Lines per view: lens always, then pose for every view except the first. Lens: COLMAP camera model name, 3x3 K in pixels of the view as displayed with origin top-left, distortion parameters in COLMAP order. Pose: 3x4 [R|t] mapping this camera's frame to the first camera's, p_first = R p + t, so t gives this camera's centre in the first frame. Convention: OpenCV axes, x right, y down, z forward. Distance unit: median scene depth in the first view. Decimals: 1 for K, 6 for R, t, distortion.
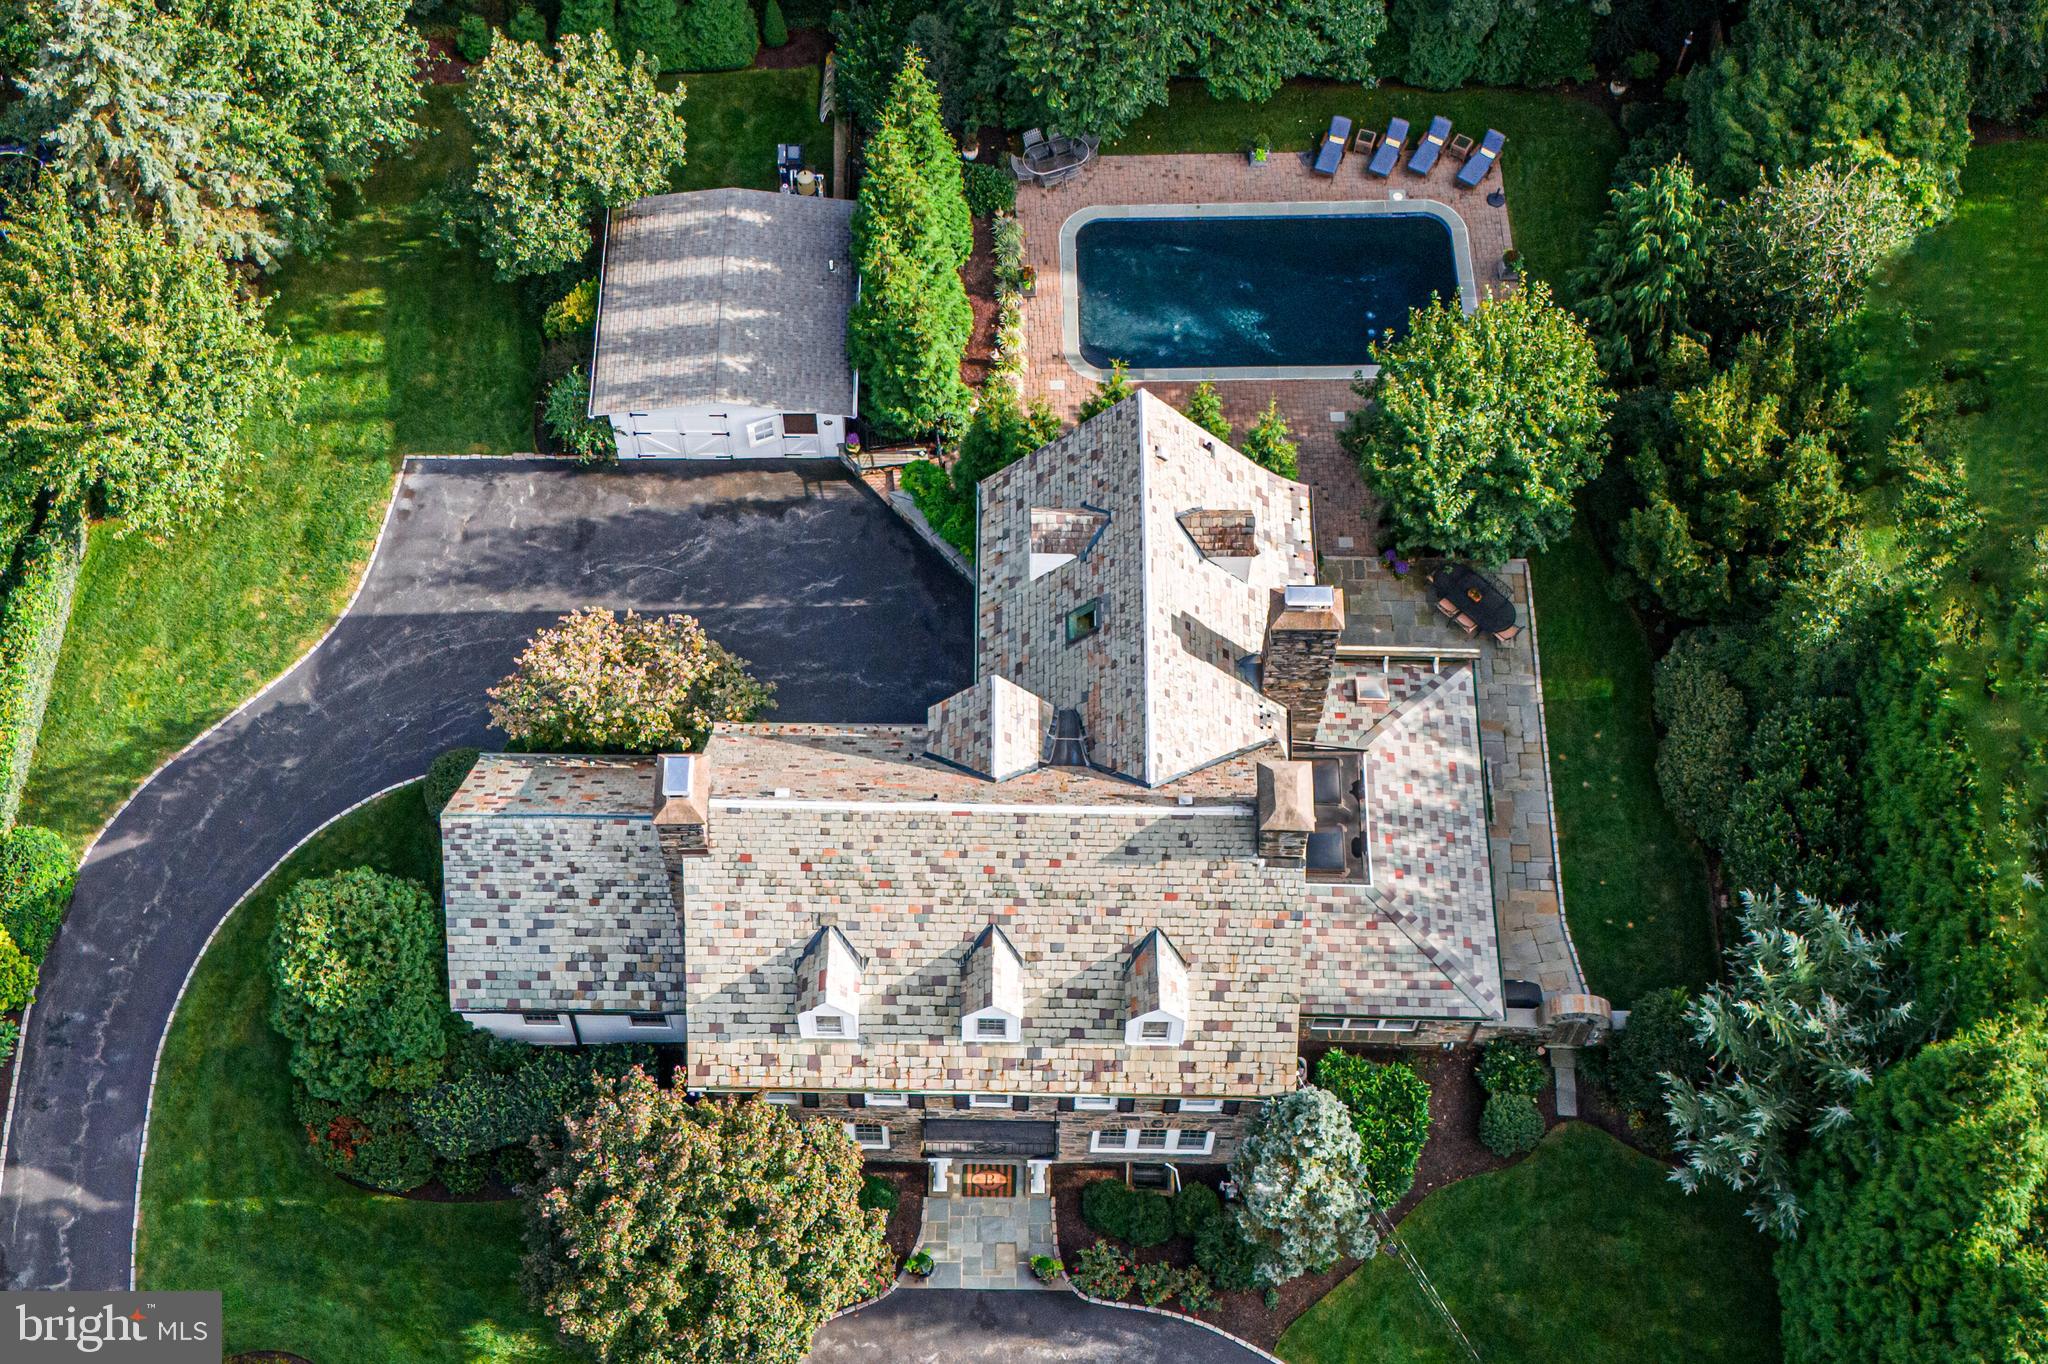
lens RADIAL K [[2522.8, 0, 991.1], [0, 2522.8, 678.0], [0, 0, 1]] dist [0.165239, -0.028169]
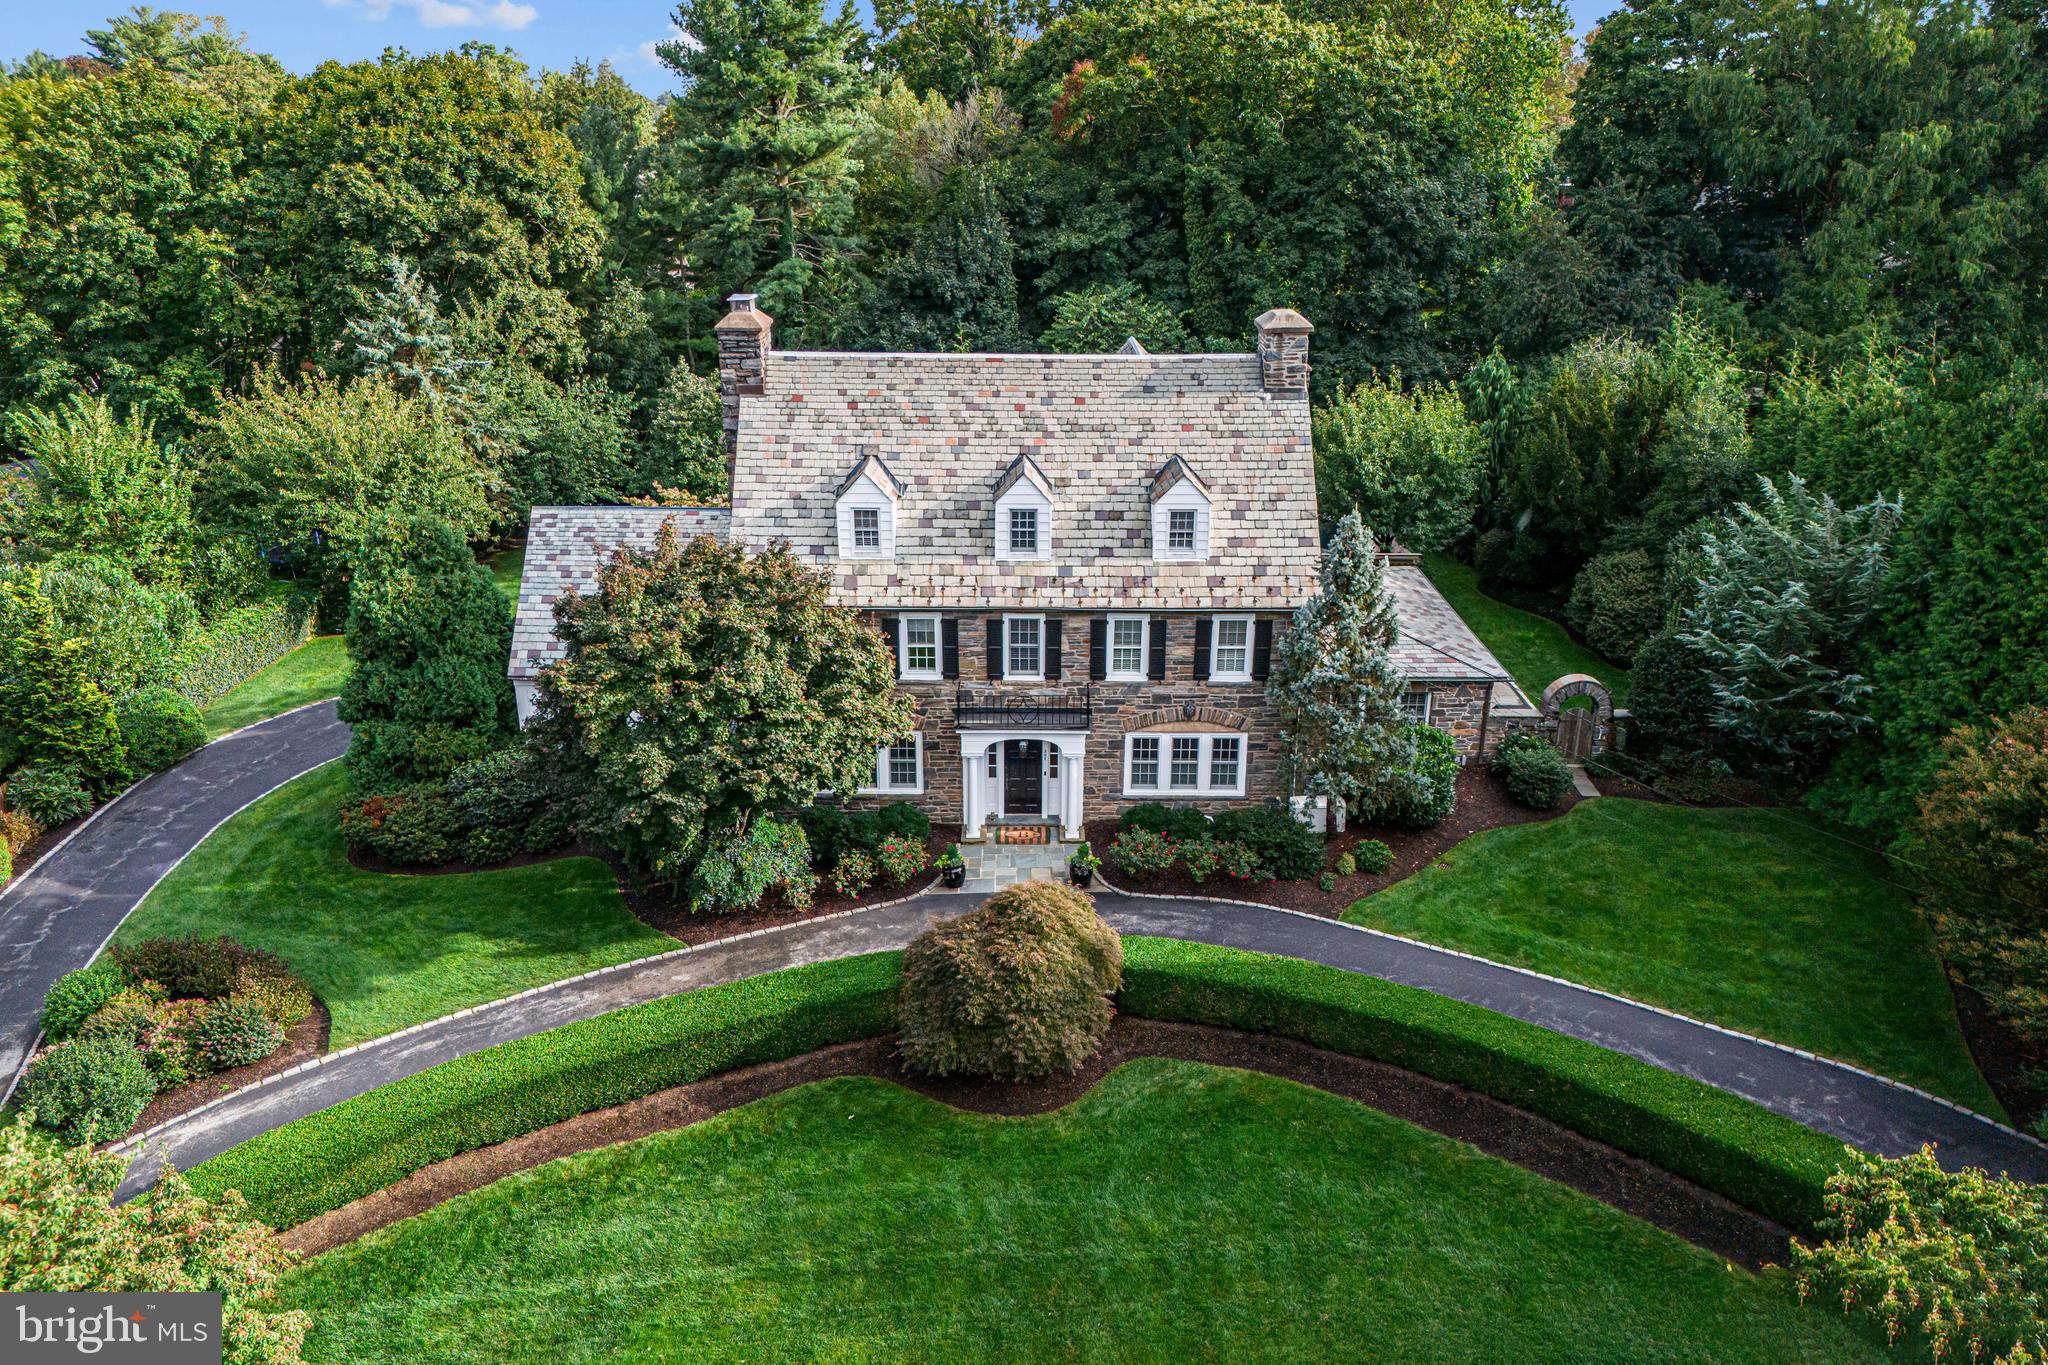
lens RADIAL K [[1469.3, 0, 1022.6], [0, 1469.3, 690.7], [0, 0, 1]] dist [0.120220, -0.117065]
pose [[0.999938, -0.008695, 0.006912, -0.004913], [0.011108, 0.778550, -0.627484, 0.561377], [0.000074, 0.627522, 0.778599, 0.567037]]
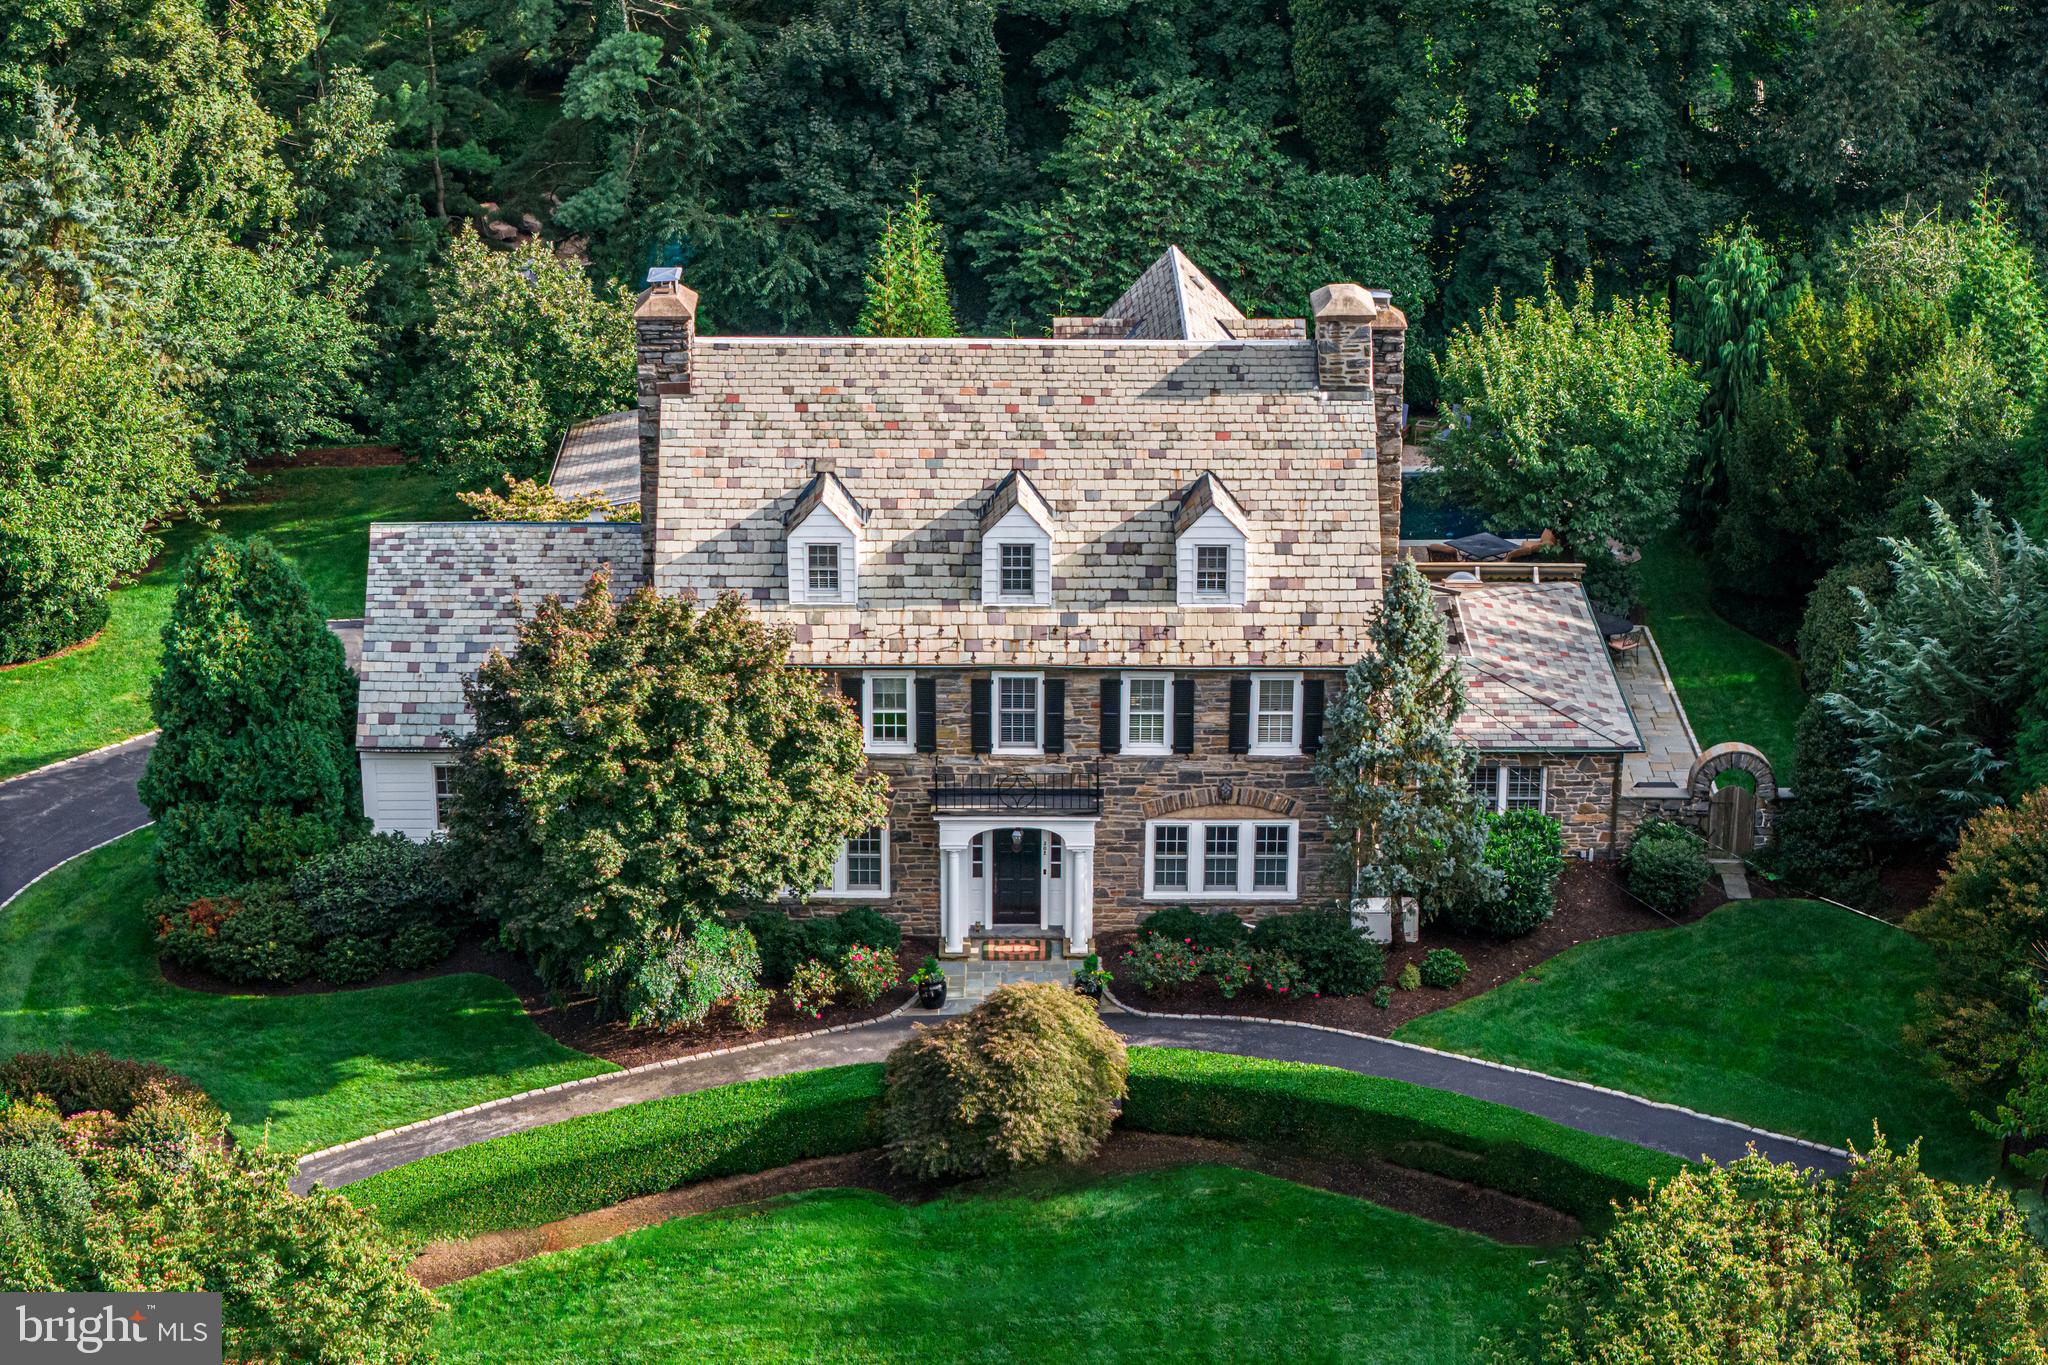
lens RADIAL K [[3995.7, 0, 1024.0], [0, 3995.7, 682.5], [0, 0, 1]] dist [-0.382168, 4.780201]
pose [[0.999892, -0.009687, 0.011047, -0.012418], [0.014500, 0.771893, -0.635587, 0.998342], [-0.002370, 0.635679, 0.771950, 0.002292]]
